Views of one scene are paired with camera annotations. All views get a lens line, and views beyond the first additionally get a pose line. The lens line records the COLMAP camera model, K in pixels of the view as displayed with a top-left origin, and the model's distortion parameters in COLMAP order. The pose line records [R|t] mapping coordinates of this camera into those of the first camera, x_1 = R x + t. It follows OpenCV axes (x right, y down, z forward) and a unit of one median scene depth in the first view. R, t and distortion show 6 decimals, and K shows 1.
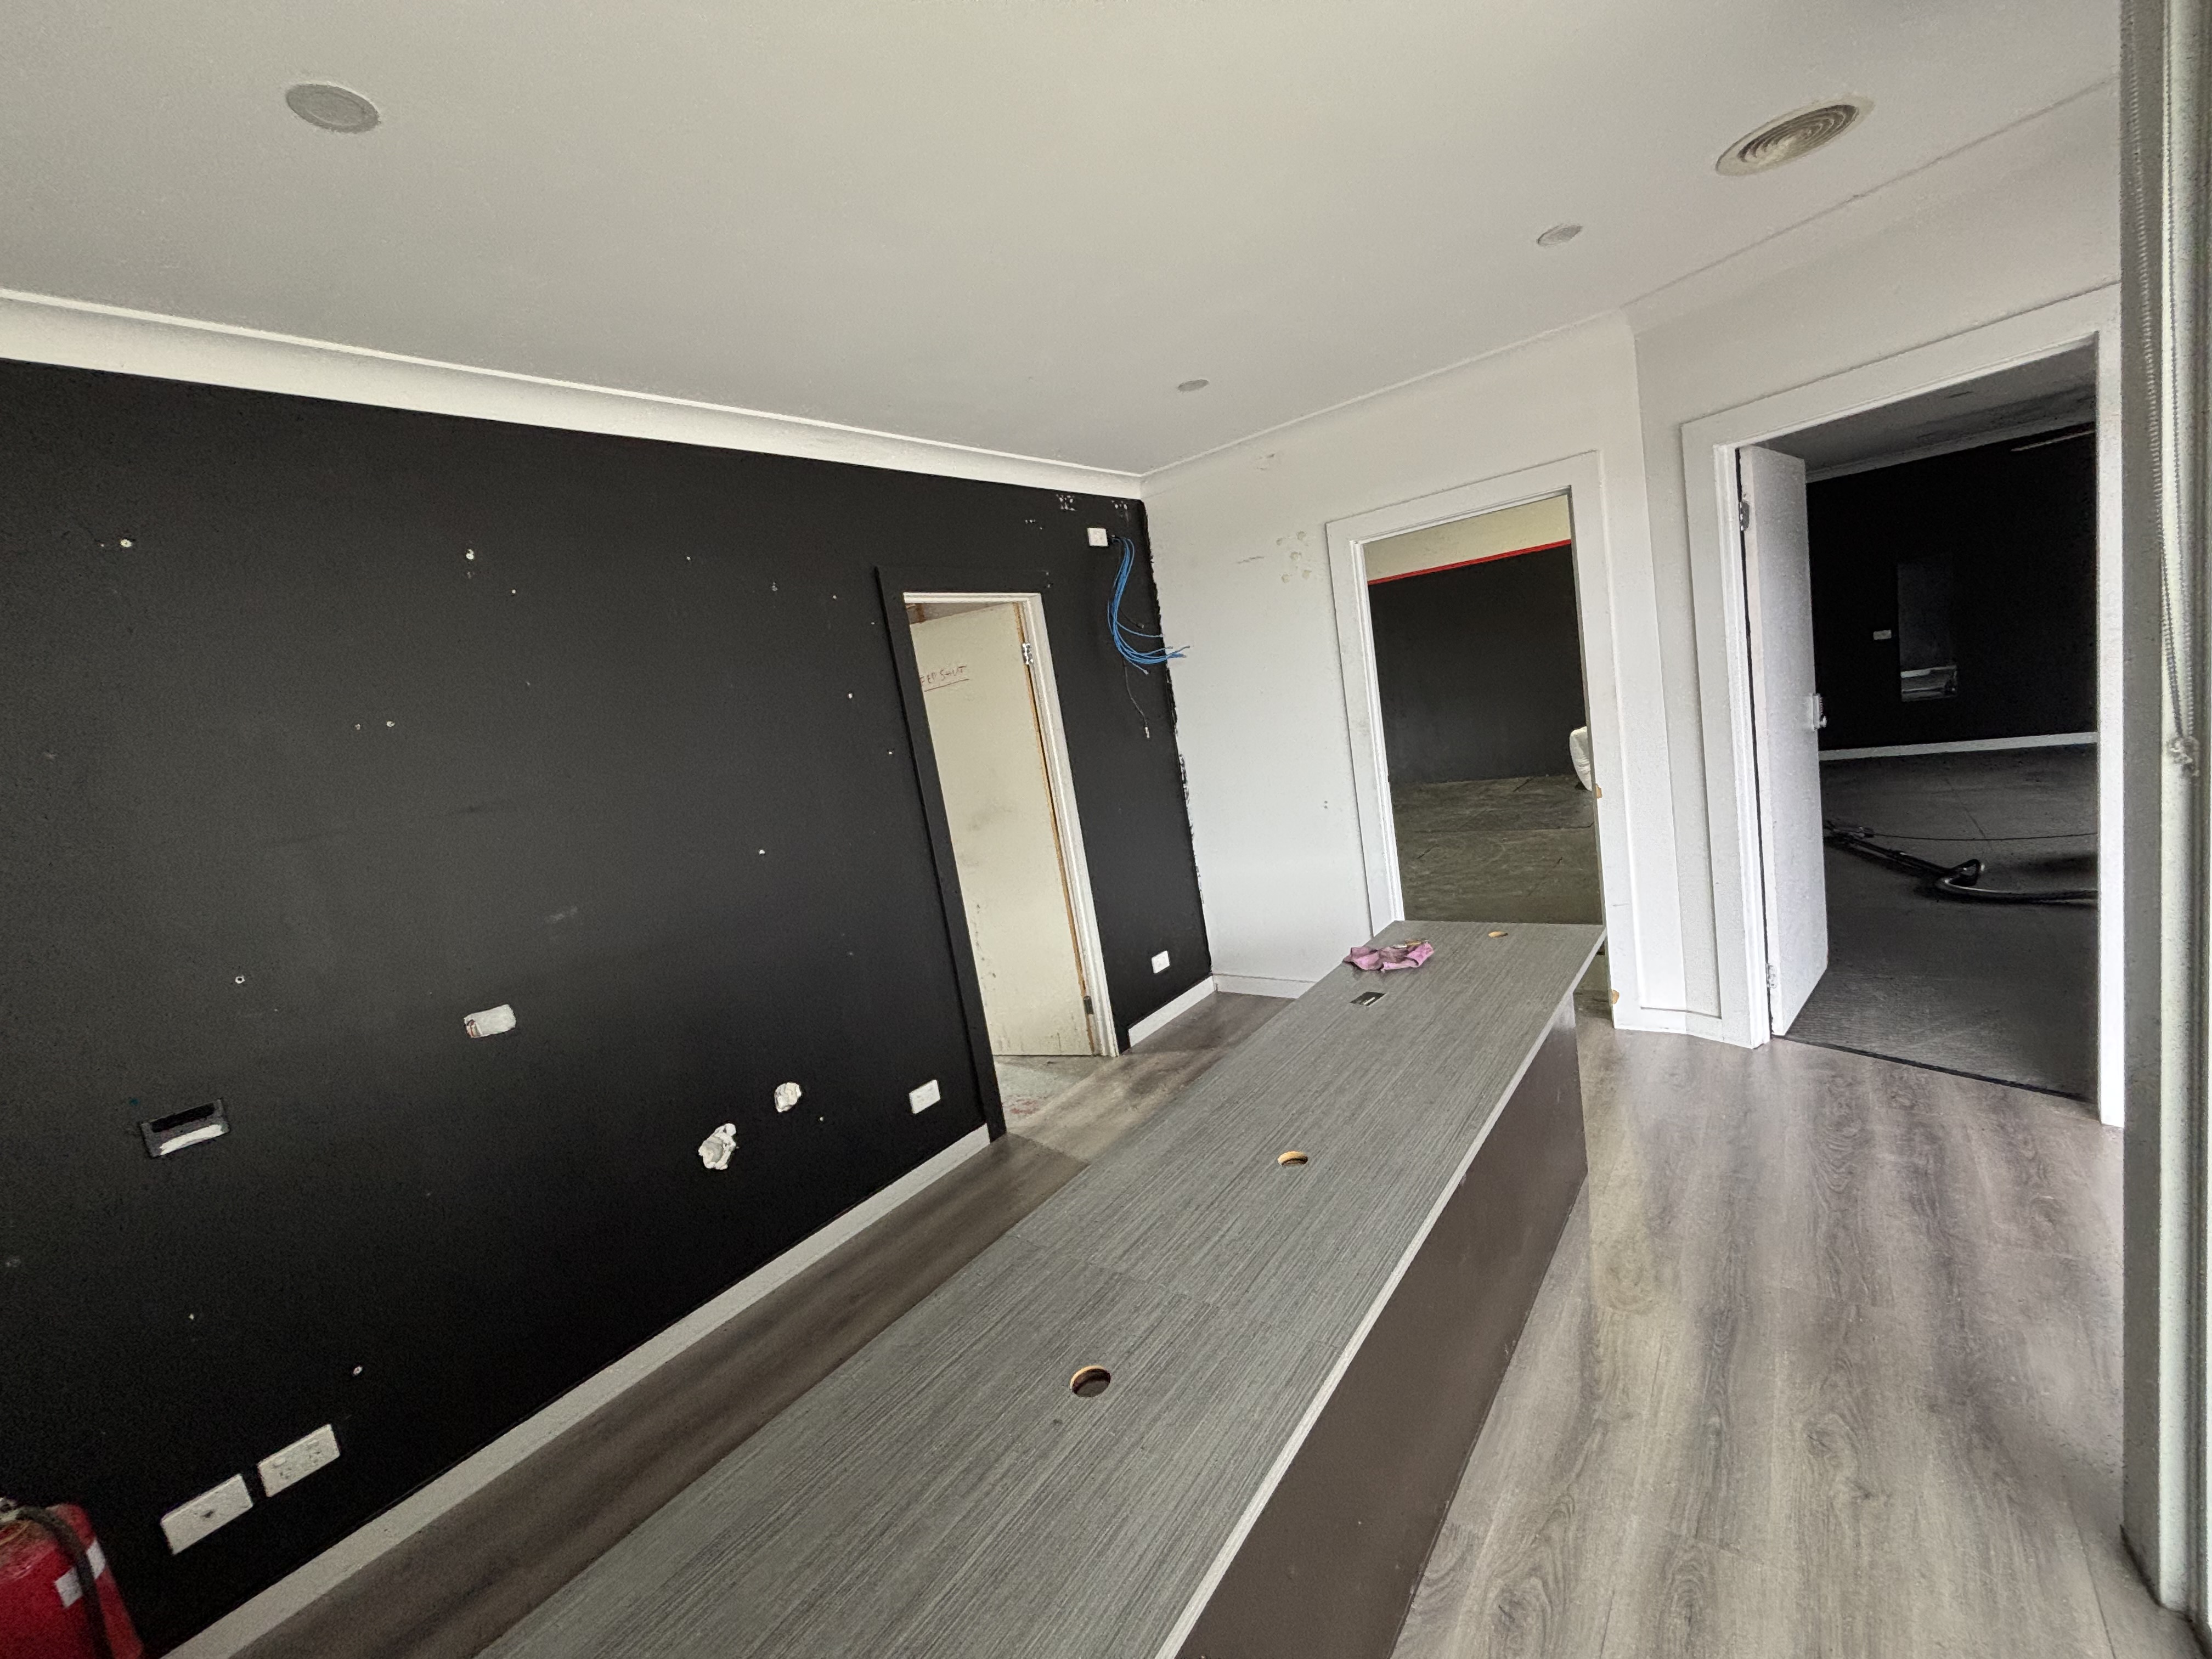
lens RADIAL K [[881.5, 0, 1103.5], [0, 881.5, 830.0], [0, 0, 1]] dist [0.004156, 0.000058]
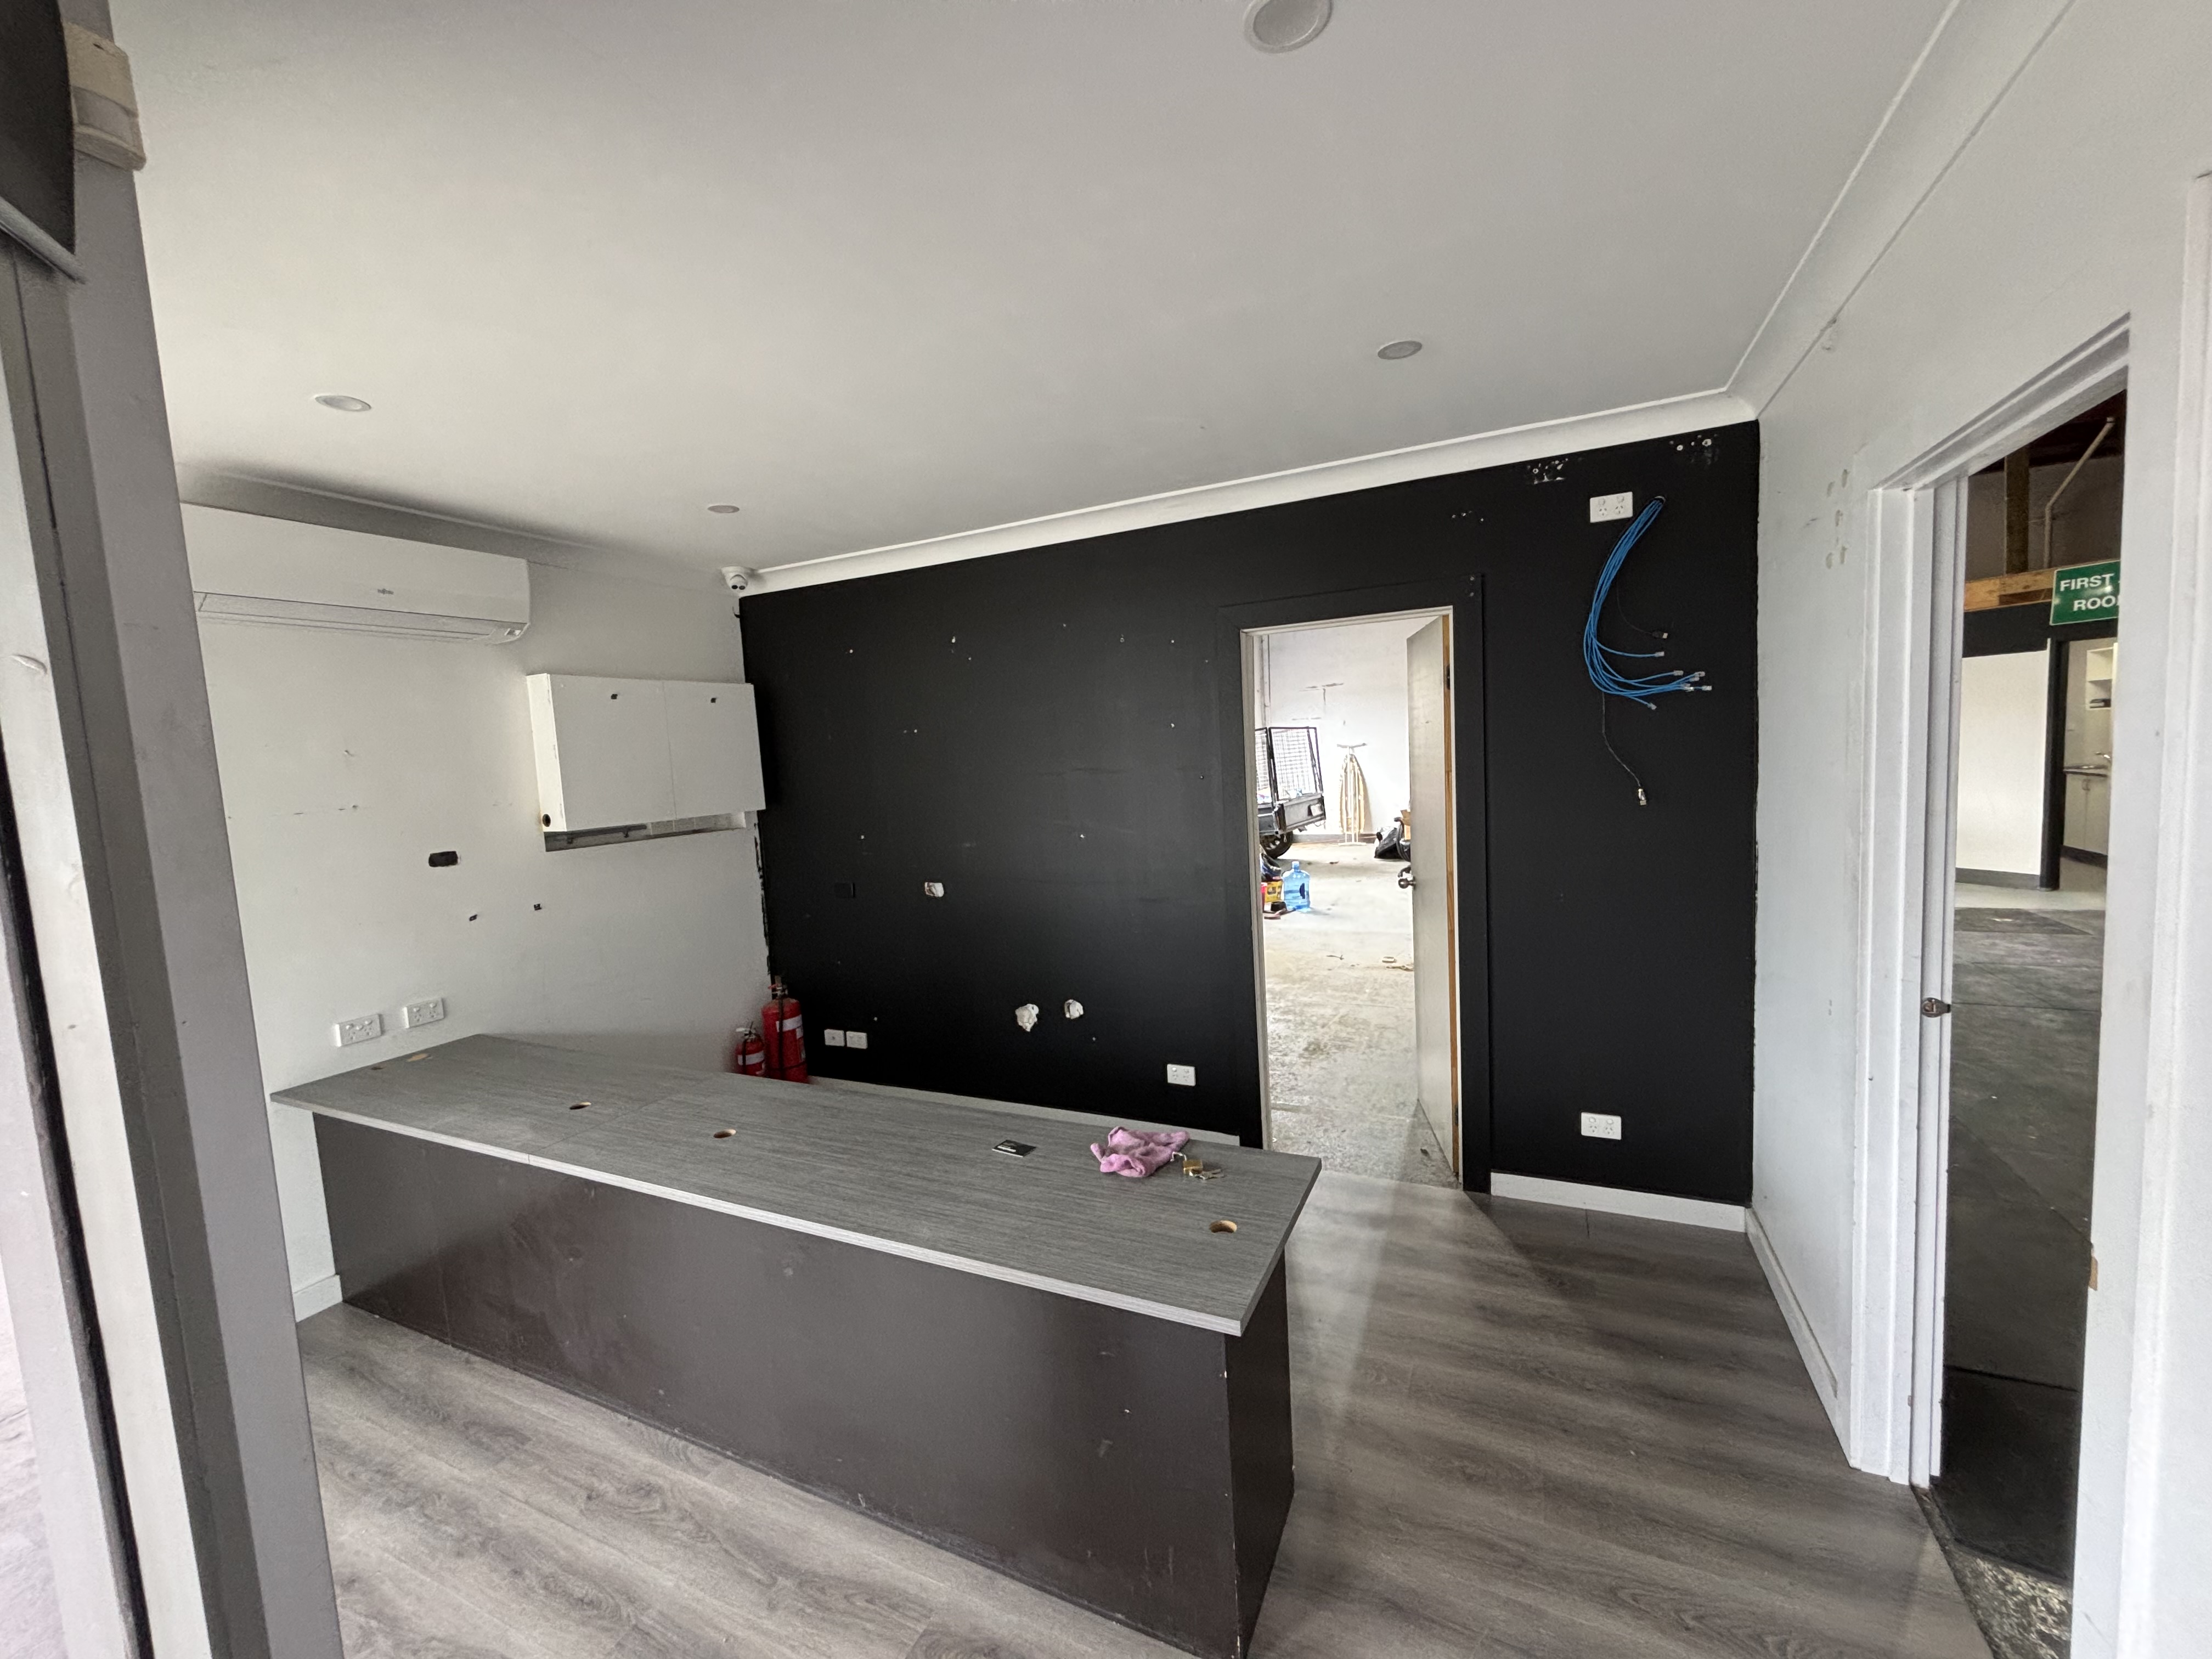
lens RADIAL K [[881.5, 0, 1103.5], [0, 881.5, 830.0], [0, 0, 1]] dist [0.004156, 0.000058]
pose [[0.229390, 0.233328, -0.944954, 1.365881], [-0.120950, 0.970150, 0.210189, -0.412991], [0.965791, 0.066077, 0.250764, 1.023991]]
